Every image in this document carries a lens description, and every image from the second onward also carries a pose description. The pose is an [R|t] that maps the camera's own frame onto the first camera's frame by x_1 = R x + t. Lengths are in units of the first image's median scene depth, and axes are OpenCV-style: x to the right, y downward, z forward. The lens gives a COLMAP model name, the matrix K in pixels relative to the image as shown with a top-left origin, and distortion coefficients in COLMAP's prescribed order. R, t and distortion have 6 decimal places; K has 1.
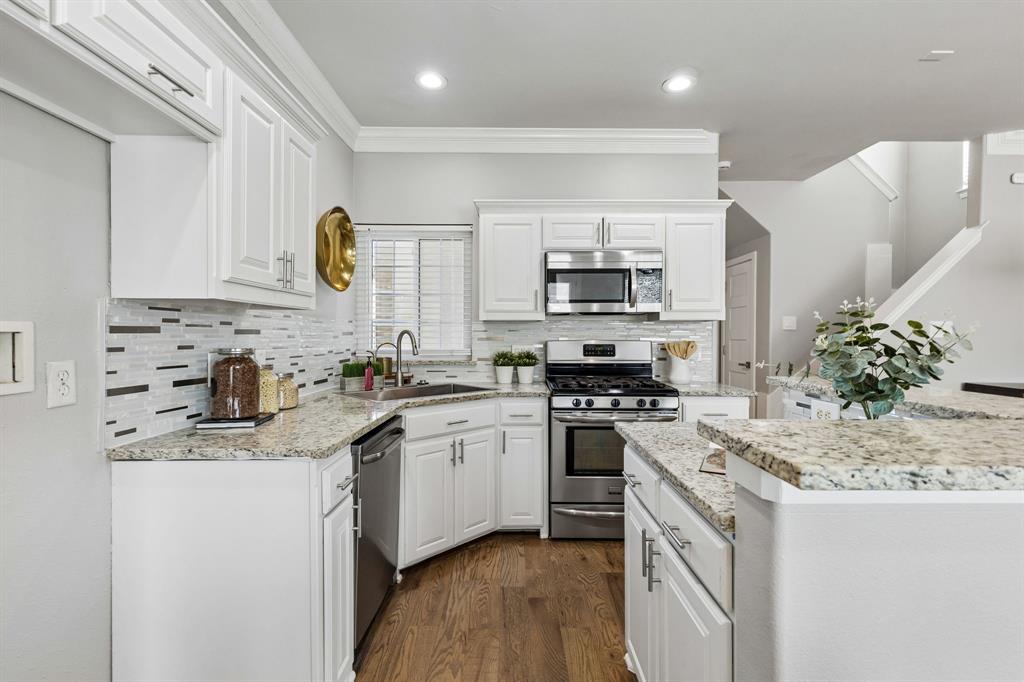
lens RADIAL K [[466.3, 0, 513.6], [0, 466.3, 343.6], [0, 0, 1]] dist [0.005514, 0.000196]
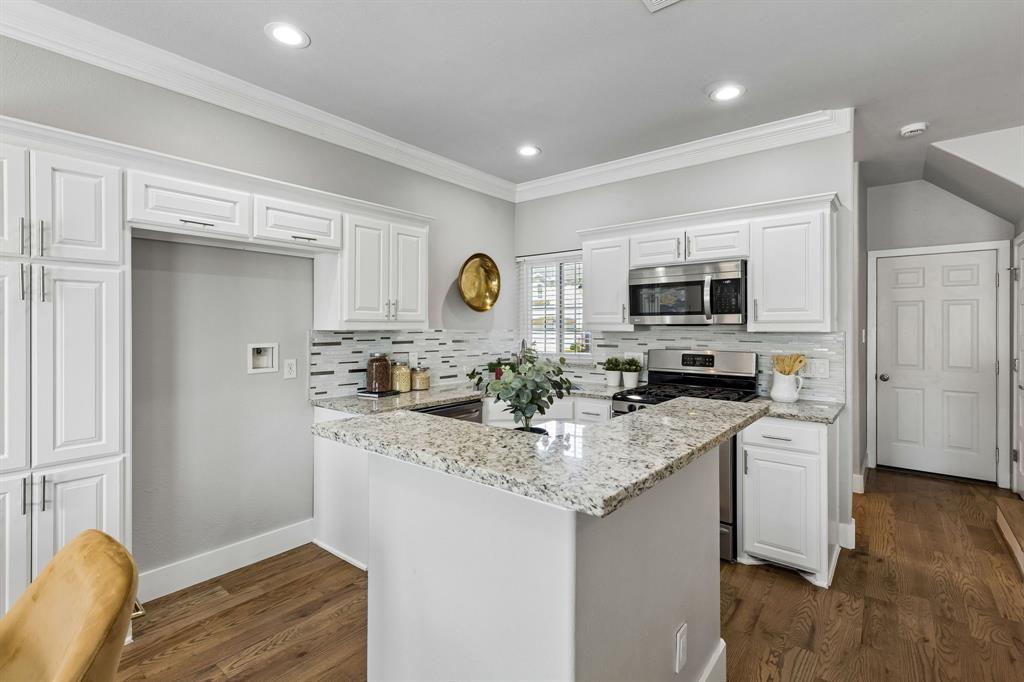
lens RADIAL K [[466.3, 0, 506.2], [0, 466.3, 330.6], [0, 0, 1]] dist [0.005514, 0.000196]
pose [[0.767074, 0.002157, -0.641555, 0.591964], [-0.010759, 0.999897, -0.009501, -0.041207], [0.641468, 0.014191, 0.767018, -0.039962]]
